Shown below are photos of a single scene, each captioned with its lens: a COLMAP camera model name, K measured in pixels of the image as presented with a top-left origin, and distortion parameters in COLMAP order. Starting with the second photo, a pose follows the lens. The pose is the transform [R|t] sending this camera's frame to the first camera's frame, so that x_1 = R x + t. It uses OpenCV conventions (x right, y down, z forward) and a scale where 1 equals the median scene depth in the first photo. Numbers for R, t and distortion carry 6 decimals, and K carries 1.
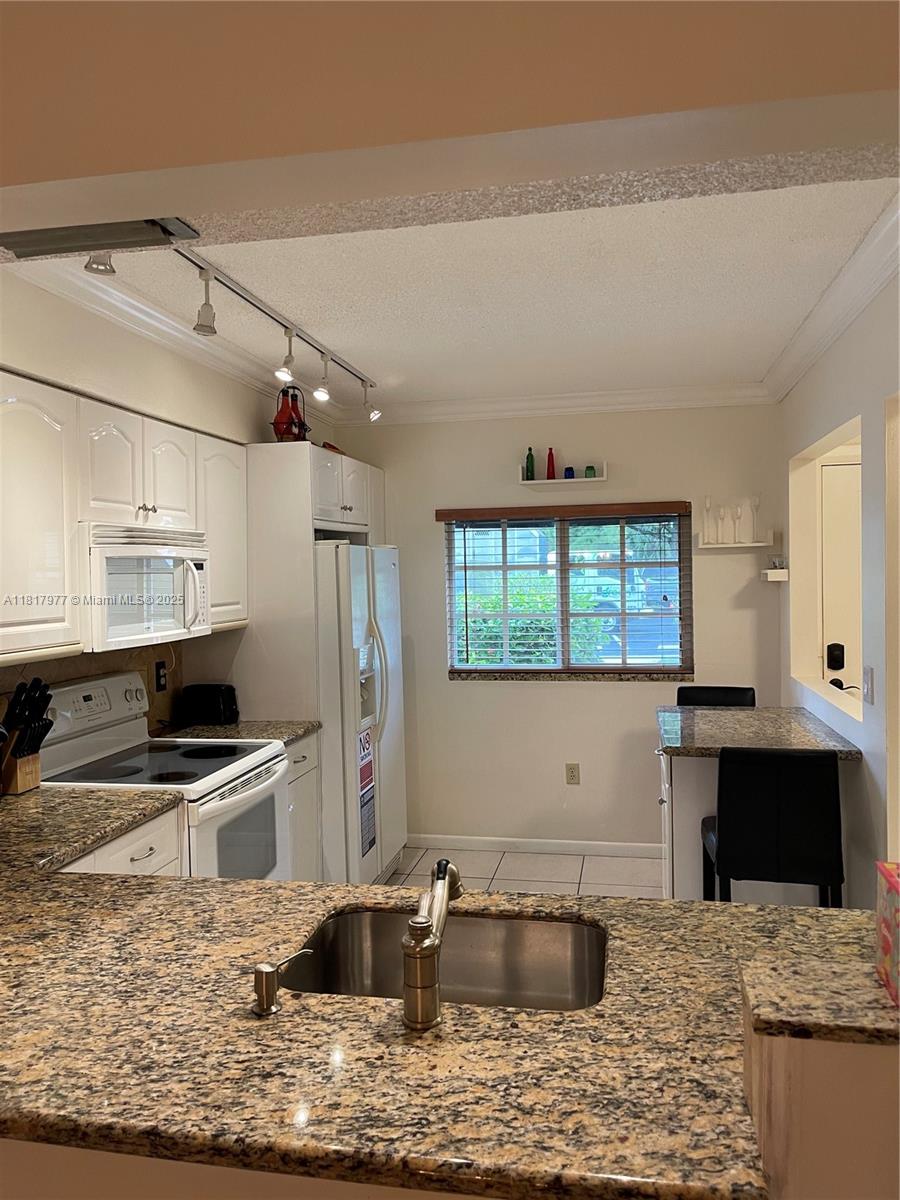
lens RADIAL K [[920.3, 0, 450.3], [0, 920.3, 598.6], [0, 0, 1]] dist [0.032798, -0.028685]
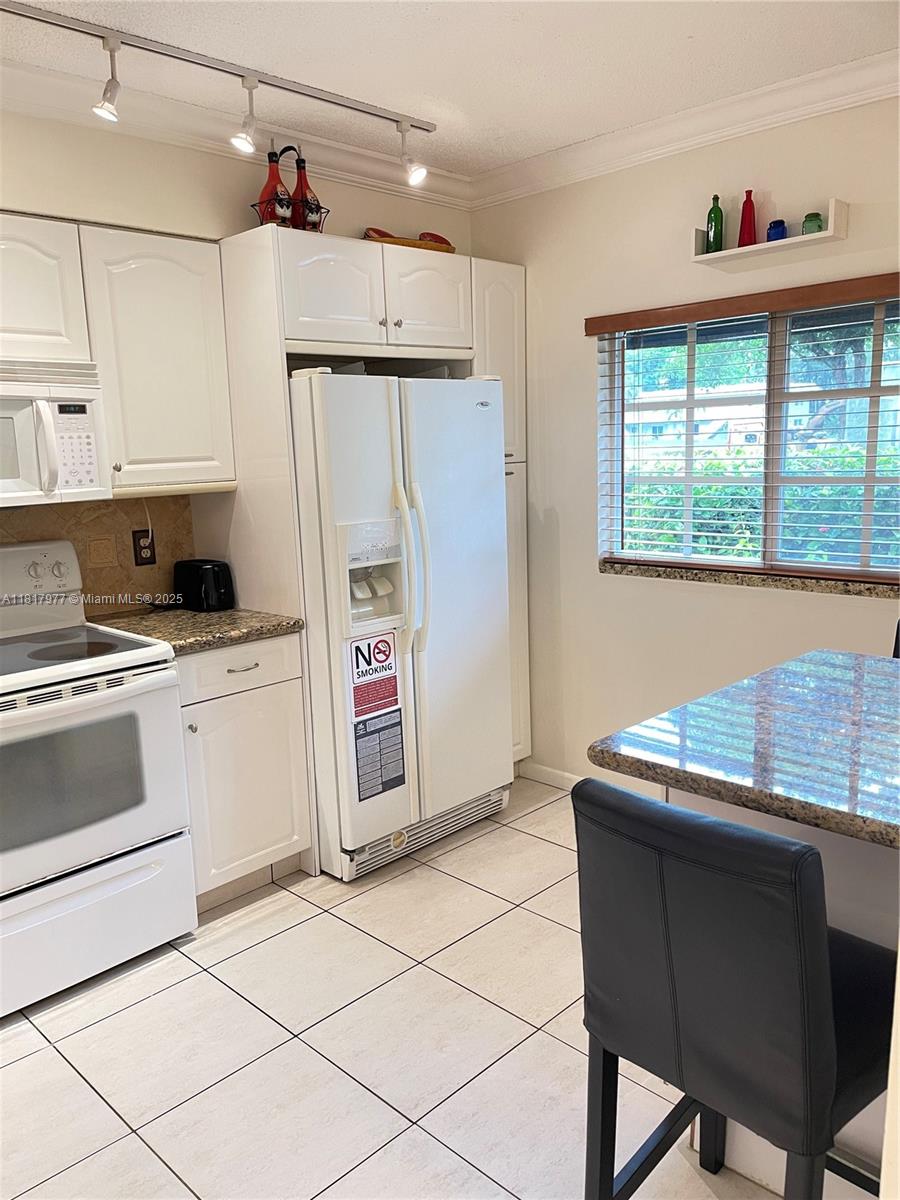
lens RADIAL K [[920.3, 0, 441.9], [0, 920.3, 622.1], [0, 0, 1]] dist [0.032798, -0.028685]
pose [[0.821672, 0.099739, -0.561166, 0.306849], [-0.000016, 0.984574, 0.174970, 0.003563], [0.569960, -0.143759, 0.808999, 0.372960]]
